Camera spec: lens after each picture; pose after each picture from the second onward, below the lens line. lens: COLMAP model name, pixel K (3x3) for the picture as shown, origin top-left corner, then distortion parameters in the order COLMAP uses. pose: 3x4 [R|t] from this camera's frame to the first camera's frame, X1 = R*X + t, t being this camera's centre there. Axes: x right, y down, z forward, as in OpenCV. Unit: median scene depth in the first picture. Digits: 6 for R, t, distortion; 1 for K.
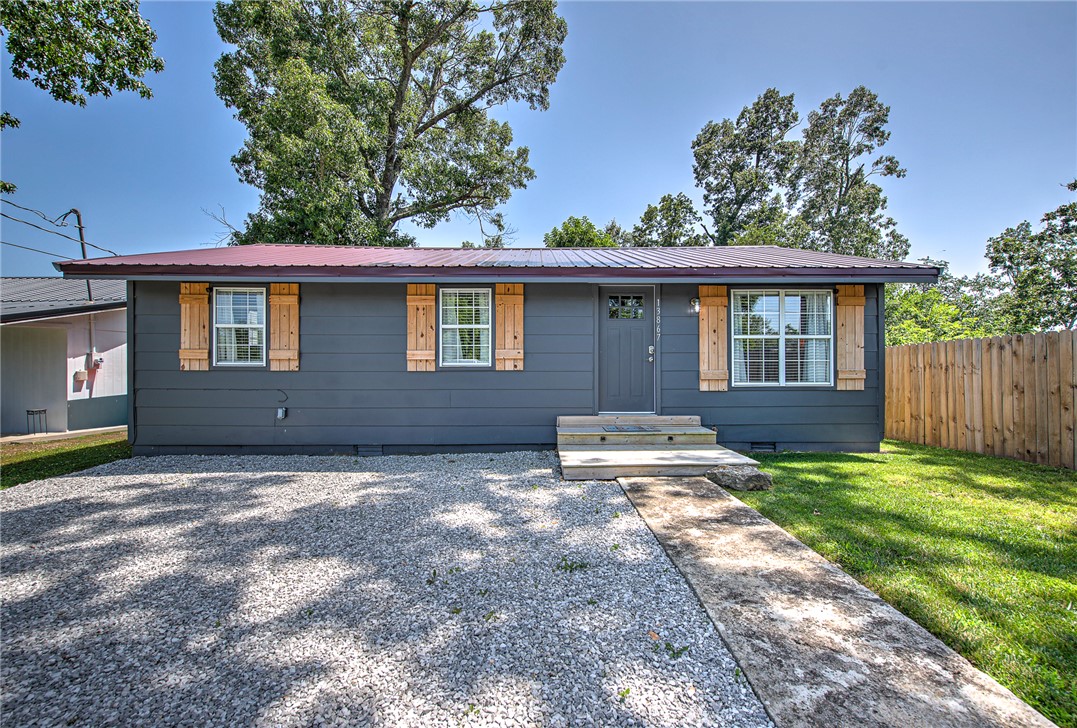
lens RADIAL K [[447.8, 0, 538.5], [0, 447.8, 364.0], [0, 0, 1]] dist [-0.000076, -0.000007]
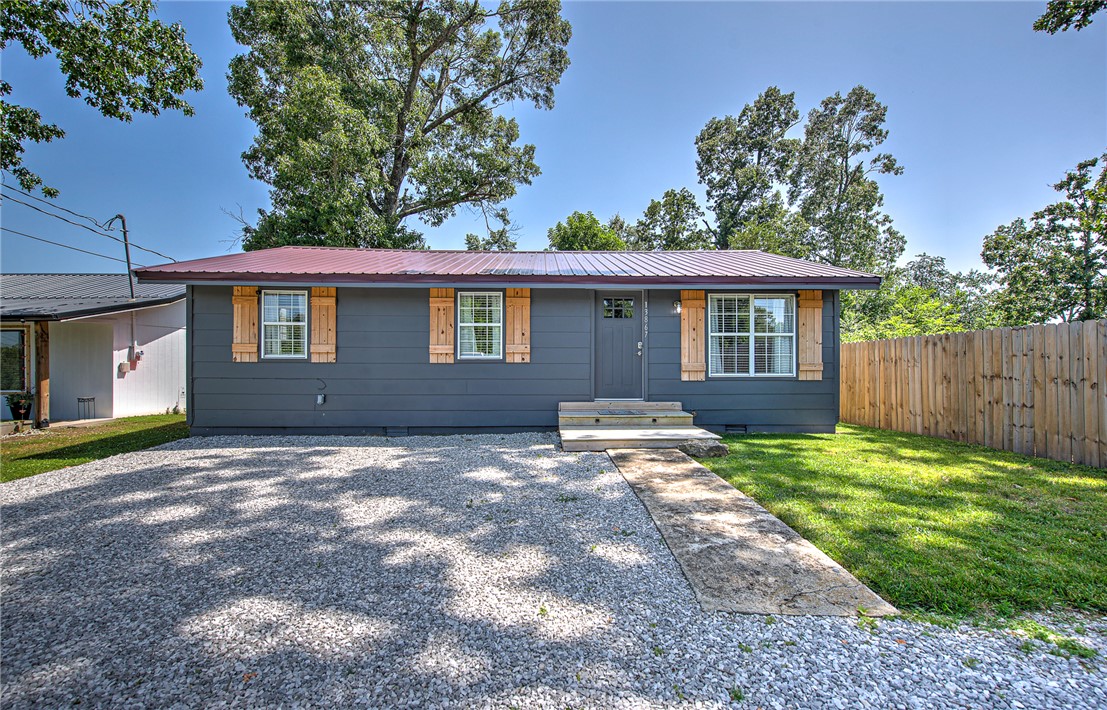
lens RADIAL K [[455.5, 0, 553.5], [0, 455.5, 355.0], [0, 0, 1]] dist [-0.000209, -0.000009]
pose [[0.999704, 0.002612, 0.024168, -0.001070], [-0.002496, 0.999985, -0.004806, -0.000114], [-0.024181, 0.004744, 0.999696, -0.137226]]
